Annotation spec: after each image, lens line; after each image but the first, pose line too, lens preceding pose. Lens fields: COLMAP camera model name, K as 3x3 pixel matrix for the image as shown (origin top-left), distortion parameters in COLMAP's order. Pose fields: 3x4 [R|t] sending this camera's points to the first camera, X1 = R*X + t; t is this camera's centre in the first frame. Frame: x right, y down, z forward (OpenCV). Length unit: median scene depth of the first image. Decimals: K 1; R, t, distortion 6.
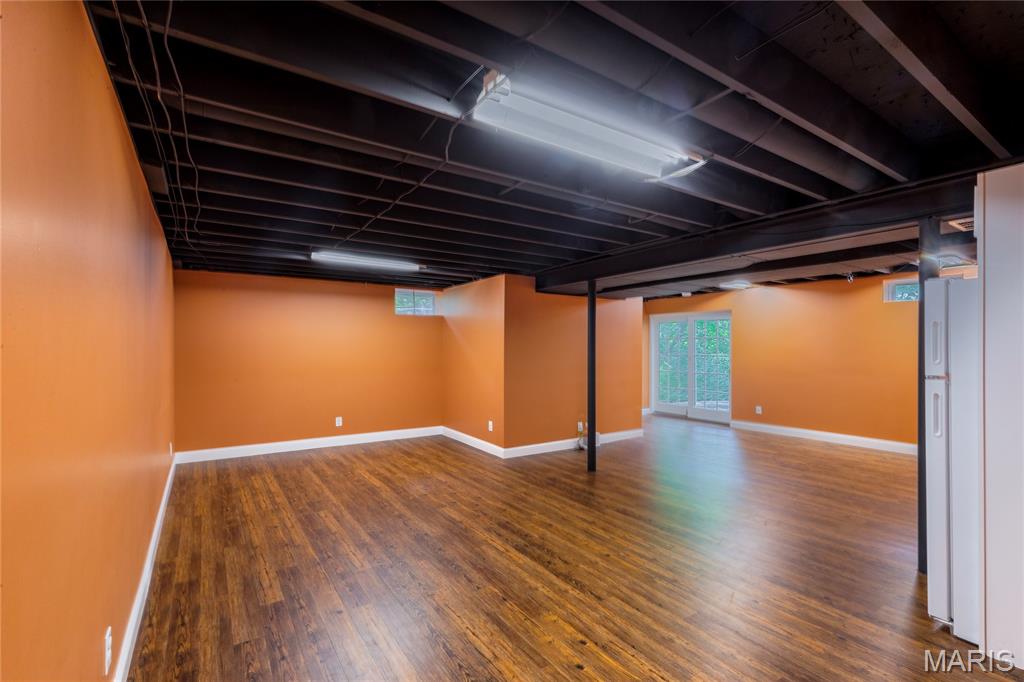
lens RADIAL K [[464.1, 0, 517.2], [0, 464.1, 346.5], [0, 0, 1]] dist [-0.000508, -0.000362]
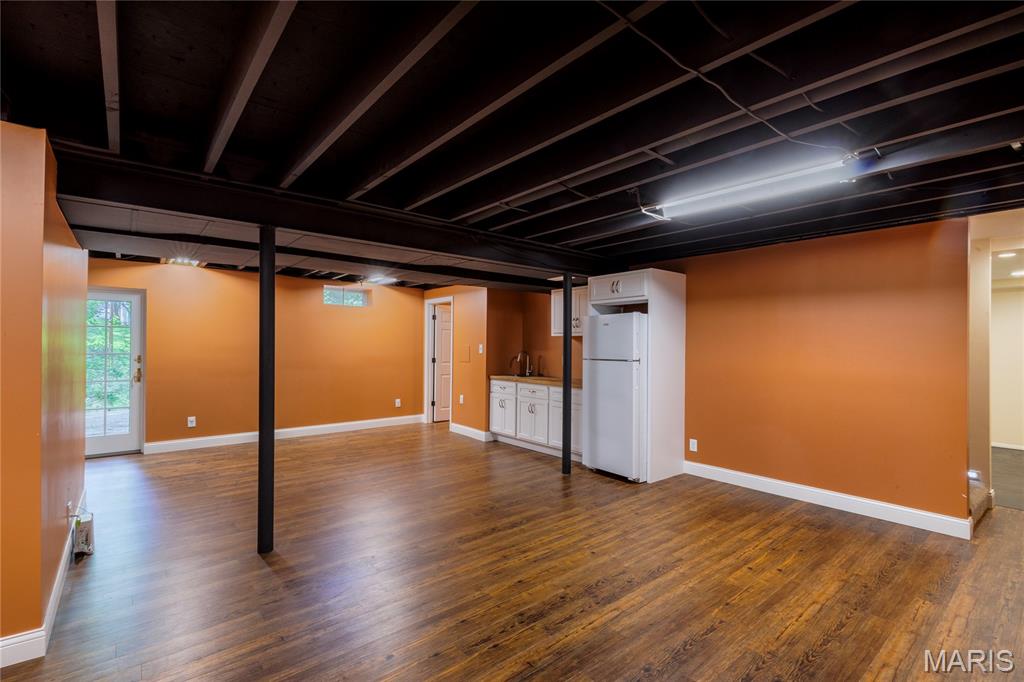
lens RADIAL K [[464.1, 0, 517.2], [0, 464.1, 346.5], [0, 0, 1]] dist [-0.000508, -0.000362]
pose [[-0.101486, 0.002658, 0.994833, -0.792675], [-0.009836, 0.999945, -0.003675, 0.014815], [-0.994788, -0.010159, -0.101455, 1.293243]]
